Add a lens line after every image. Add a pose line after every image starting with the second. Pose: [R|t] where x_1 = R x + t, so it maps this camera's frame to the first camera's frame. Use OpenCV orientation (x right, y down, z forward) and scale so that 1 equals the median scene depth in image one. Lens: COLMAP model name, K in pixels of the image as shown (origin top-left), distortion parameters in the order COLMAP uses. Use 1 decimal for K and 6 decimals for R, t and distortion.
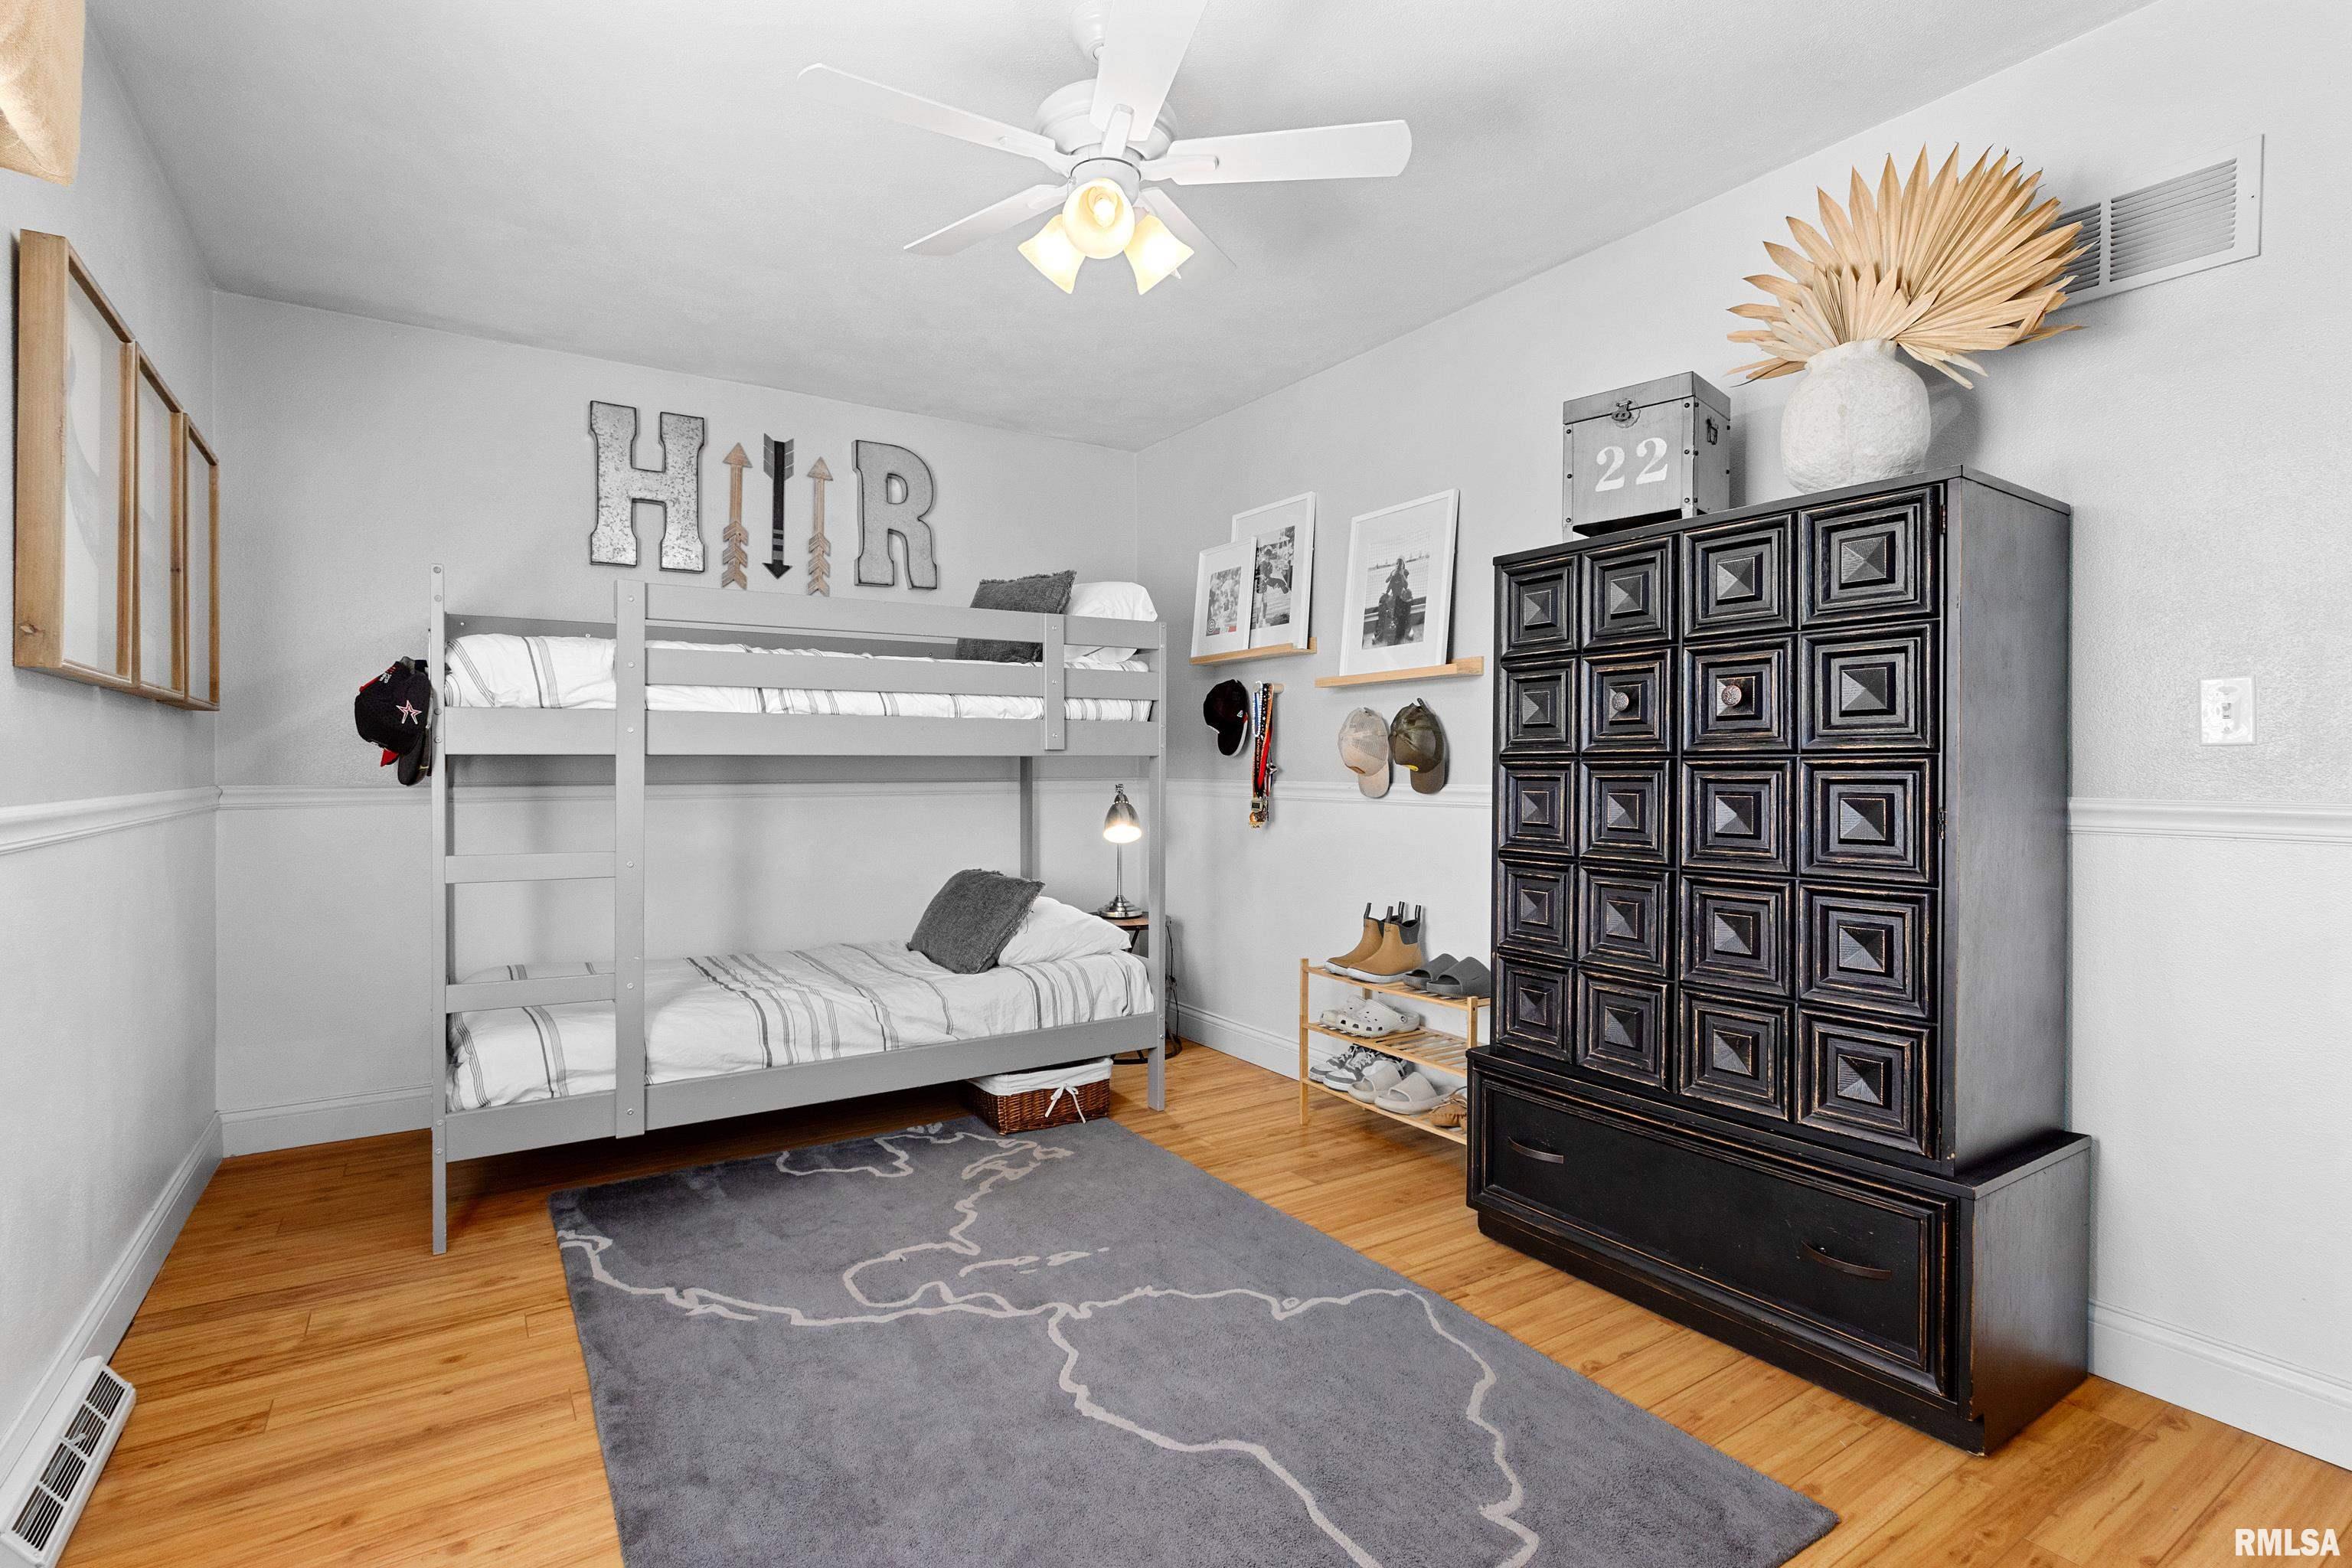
lens RADIAL K [[1107.9, 0, 1153.1], [0, 1107.9, 773.3], [0, 0, 1]] dist [0.009417, -0.000437]
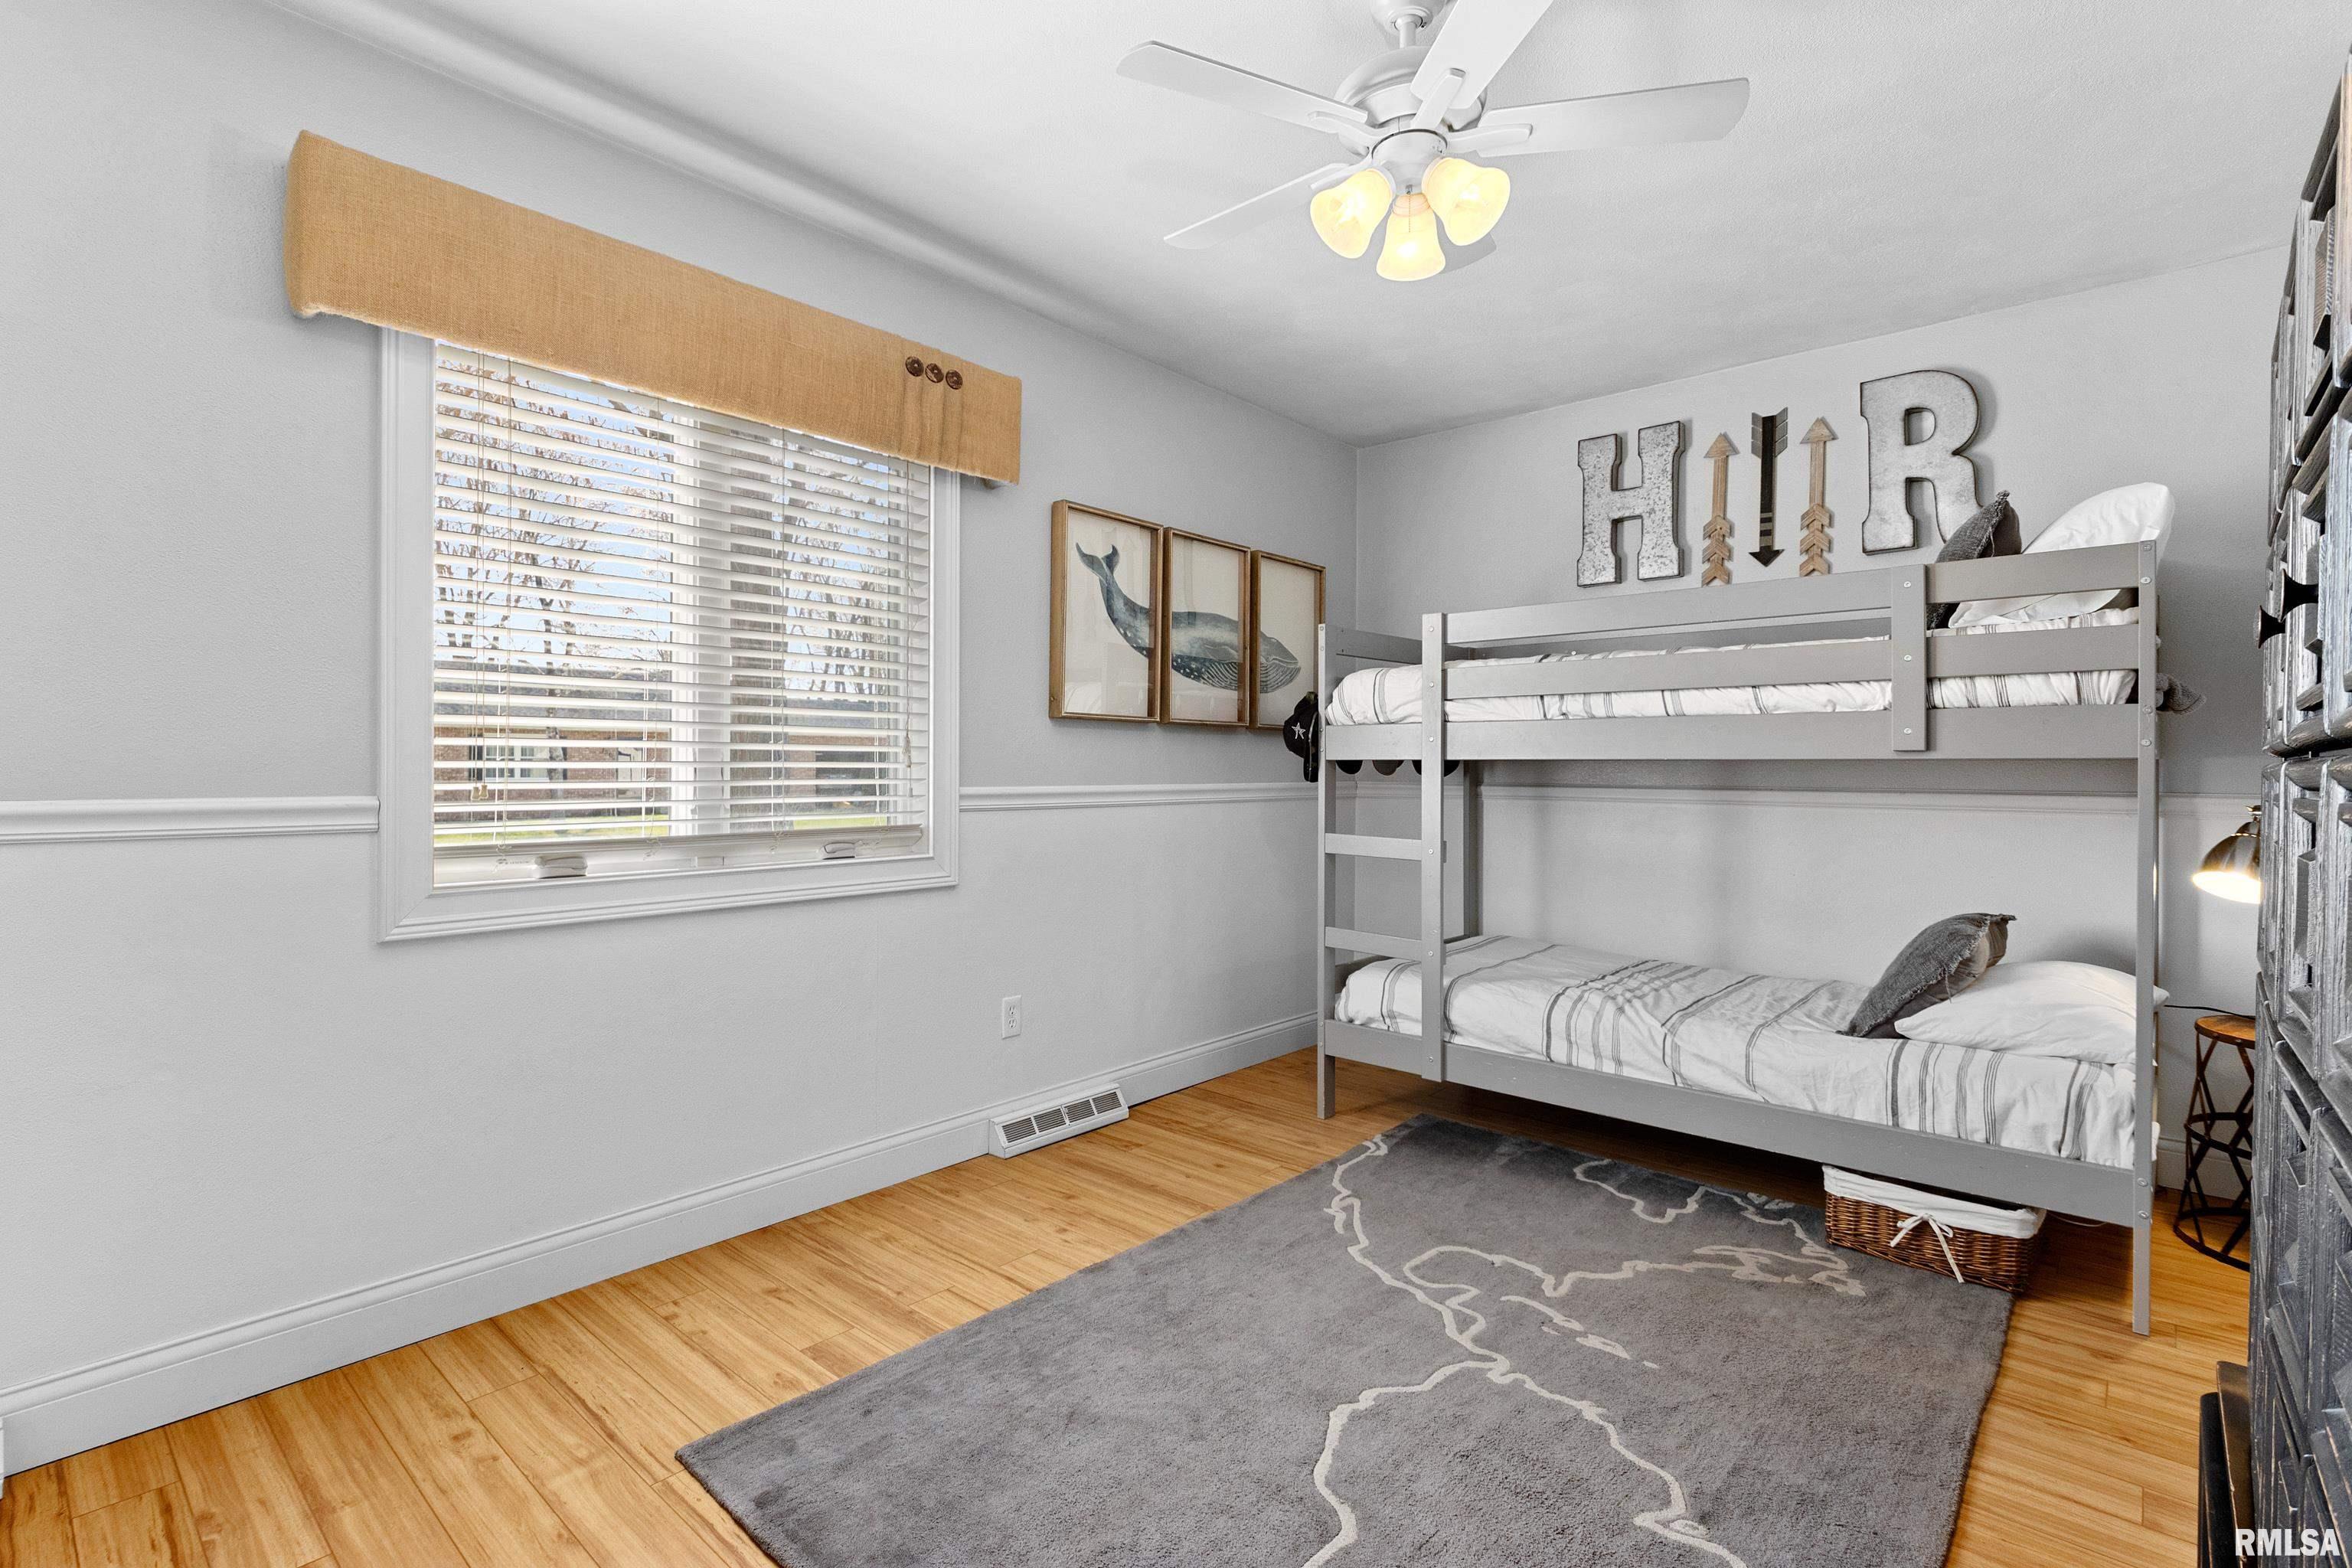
lens RADIAL K [[1107.9, 0, 1153.1], [0, 1107.9, 773.3], [0, 0, 1]] dist [0.009417, -0.000437]
pose [[0.265368, 0.007758, -0.964116, 0.622574], [-0.012615, 0.999910, 0.004574, -0.004340], [0.964065, 0.010949, 0.265442, 0.412198]]
